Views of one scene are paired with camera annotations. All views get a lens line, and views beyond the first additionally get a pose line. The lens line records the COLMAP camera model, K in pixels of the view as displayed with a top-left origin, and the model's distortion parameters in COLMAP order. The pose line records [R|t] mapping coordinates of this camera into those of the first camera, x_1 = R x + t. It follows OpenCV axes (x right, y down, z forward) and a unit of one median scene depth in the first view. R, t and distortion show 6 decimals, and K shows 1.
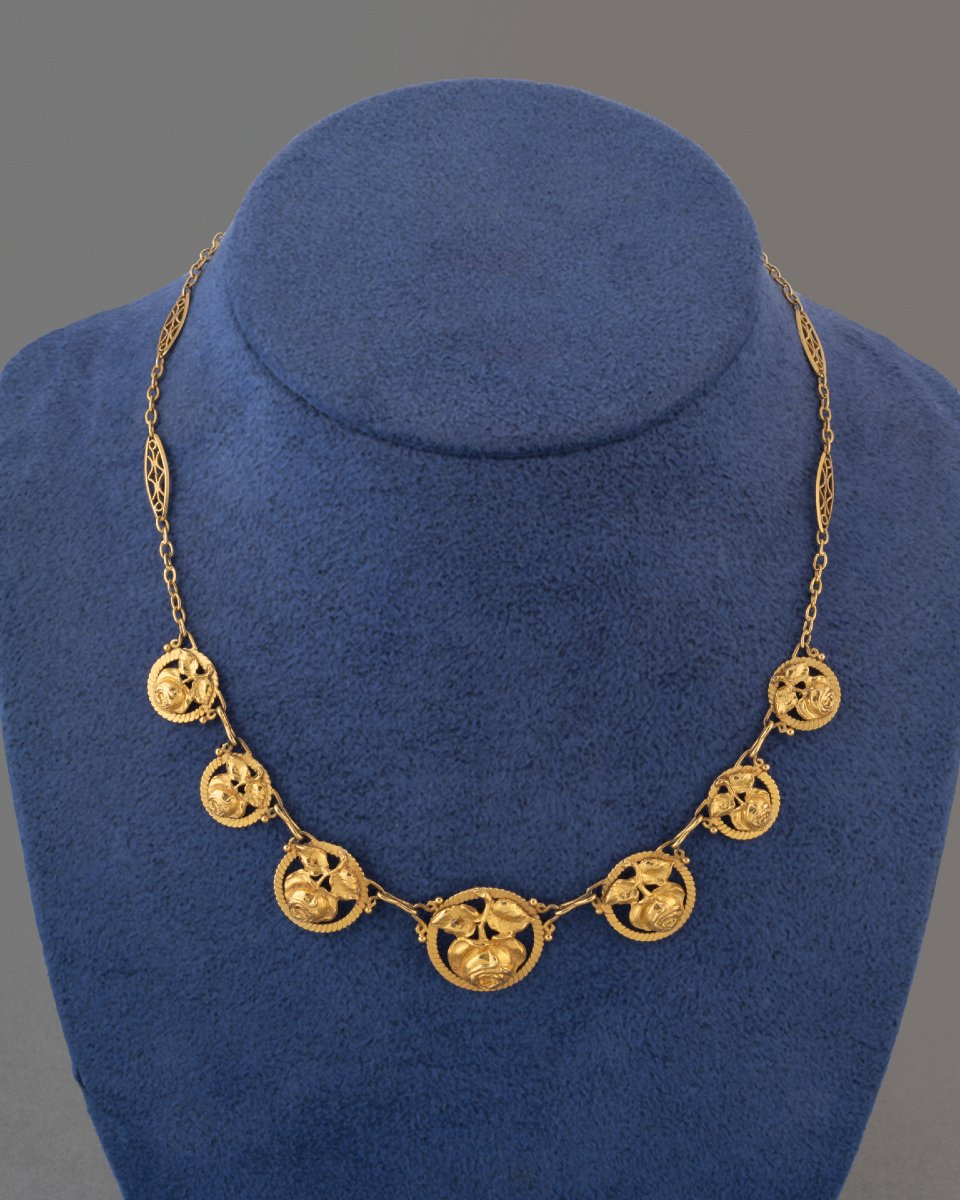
lens RADIAL K [[4988.2, 0, 480.0], [0, 4988.2, 600.0], [0, 0, 1]] dist [0.587289, -2.630081]
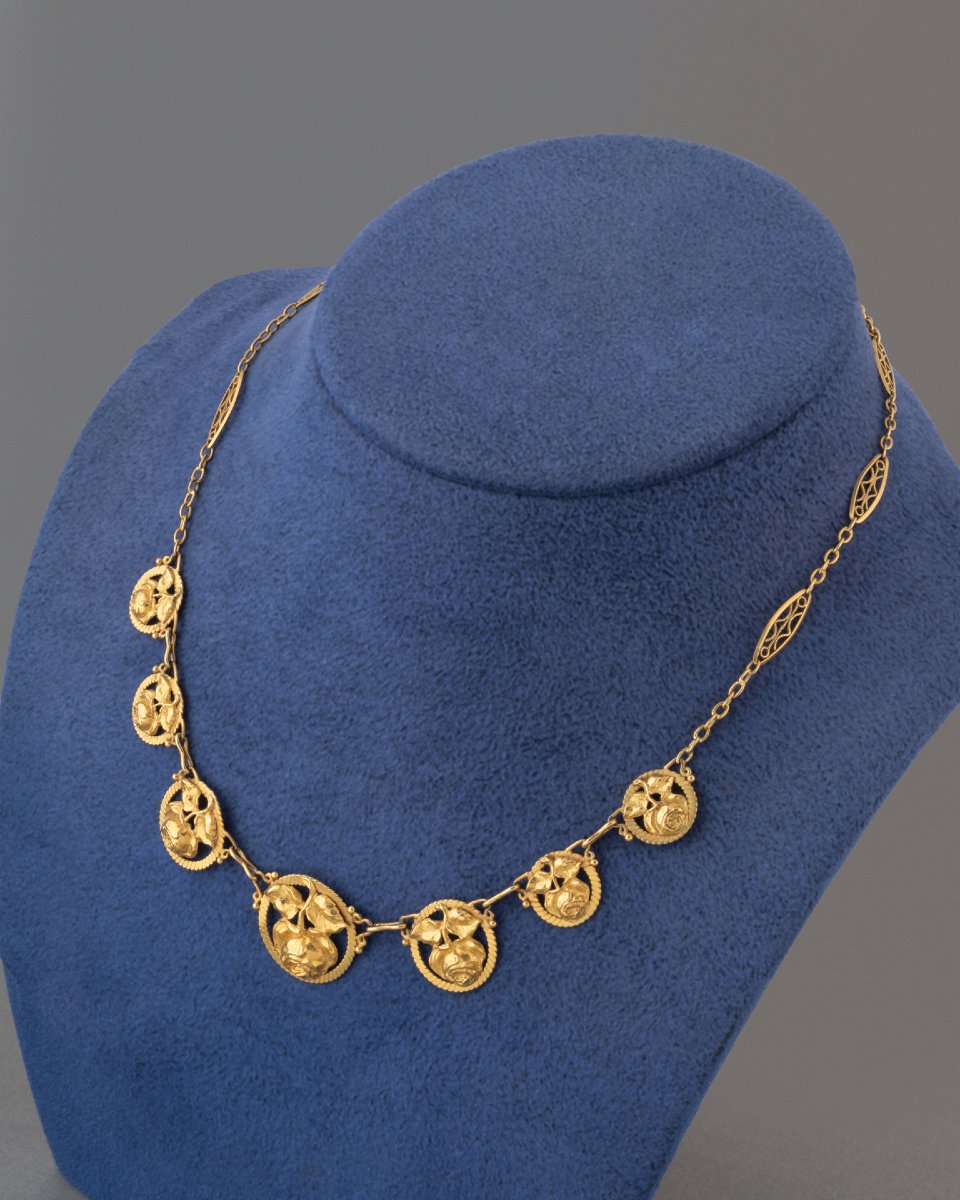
lens RADIAL K [[4988.2, 0, 480.0], [0, 4988.2, 600.0], [0, 0, 1]] dist [0.587289, -2.630081]
pose [[0.775386, 0.300728, -0.555284, 0.571102], [-0.321969, 0.944715, 0.062044, -0.069207], [0.543243, 0.130676, 0.829343, 0.168282]]
